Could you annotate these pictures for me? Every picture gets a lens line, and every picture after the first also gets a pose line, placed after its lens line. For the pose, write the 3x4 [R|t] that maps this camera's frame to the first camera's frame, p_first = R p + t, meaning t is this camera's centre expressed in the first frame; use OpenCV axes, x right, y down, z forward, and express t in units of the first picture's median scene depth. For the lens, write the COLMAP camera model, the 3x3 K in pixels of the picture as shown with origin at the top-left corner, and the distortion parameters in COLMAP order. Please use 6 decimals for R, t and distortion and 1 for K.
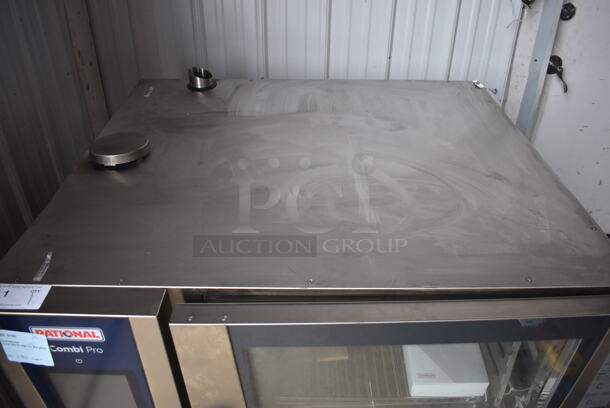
lens RADIAL K [[469.6, 0, 306.6], [0, 469.6, 201.8], [0, 0, 1]] dist [-0.096184, 0.005216]
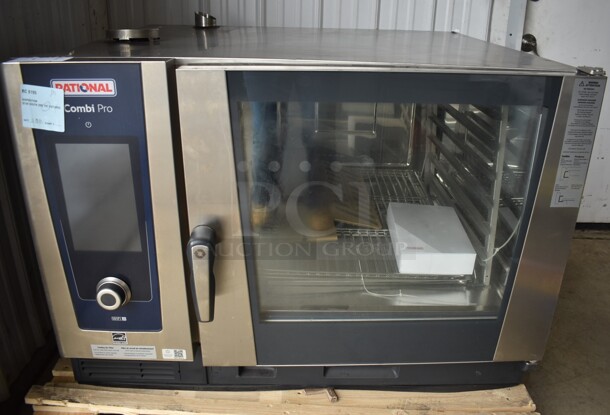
lens RADIAL K [[496.6, 0, 316.6], [0, 496.6, 199.2], [0, 0, 1]] dist [-0.094416, 0.009852]
pose [[0.999690, 0.006841, 0.023920, 0.027703], [-0.002036, 0.980719, -0.195411, 0.778103], [-0.024795, 0.195302, 0.980430, -0.143410]]
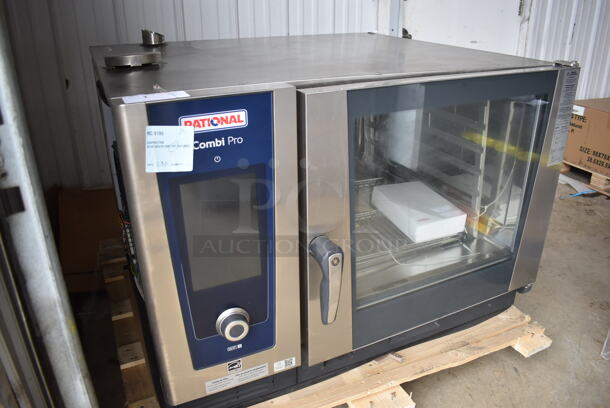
lens RADIAL K [[469.6, 0, 306.9], [0, 469.6, 205.8], [0, 0, 1]] dist [-0.096184, 0.005216]
pose [[0.906805, -0.187053, 0.377776, -0.765612], [0.244543, 0.963381, -0.109984, 0.644946], [-0.343370, 0.192117, 0.919341, -0.065817]]
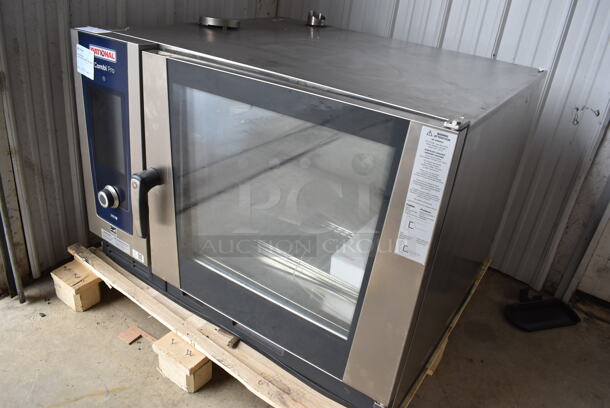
lens RADIAL K [[469.6, 0, 309.2], [0, 469.6, 207.7], [0, 0, 1]] dist [-0.096184, 0.005216]
pose [[0.824944, 0.333132, -0.456608, 1.040353], [-0.398585, 0.915652, -0.052074, 0.582591], [0.400746, 0.224955, 0.888143, -0.064797]]
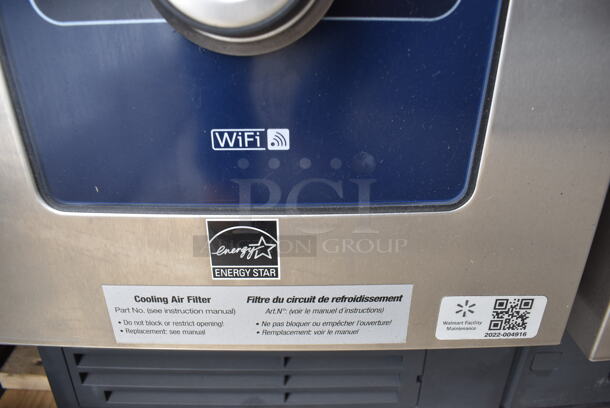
lens RADIAL K [[469.6, 0, 311.5], [0, 469.6, 200.3], [0, 0, 1]] dist [-0.096184, 0.005216]
pose [[0.999911, -0.009672, 0.009238, -0.488383], [0.010817, 0.991020, -0.133272, 0.912502], [-0.007866, 0.133360, 0.991036, 1.098172]]
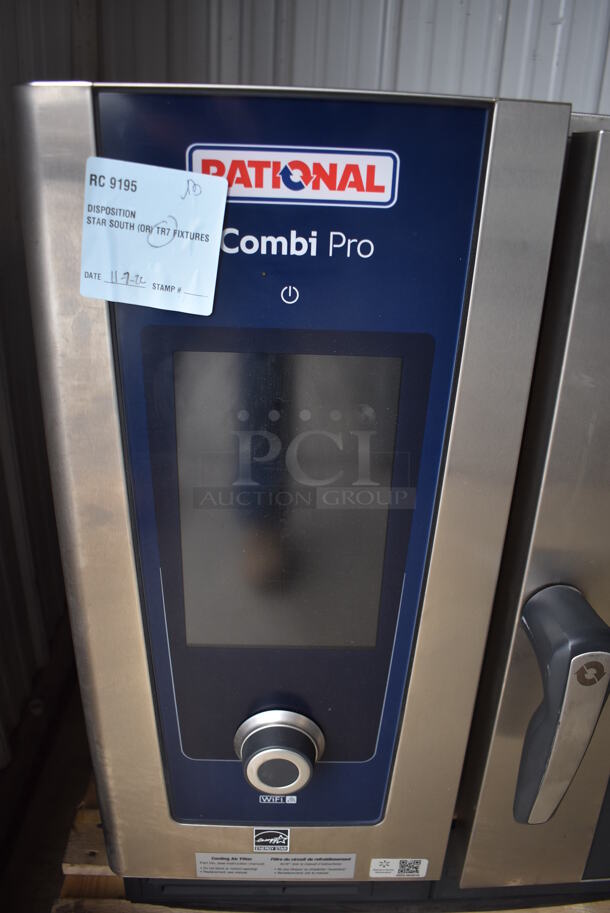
lens RADIAL K [[702.9, 0, 316.6], [0, 702.9, 459.8], [0, 0, 1]] dist [-0.096184, 0.005216]
pose [[0.999129, 0.018299, 0.037502, -0.511487], [-0.011777, 0.985842, -0.167263, 0.586303], [-0.040032, 0.166675, 0.985199, 0.485747]]
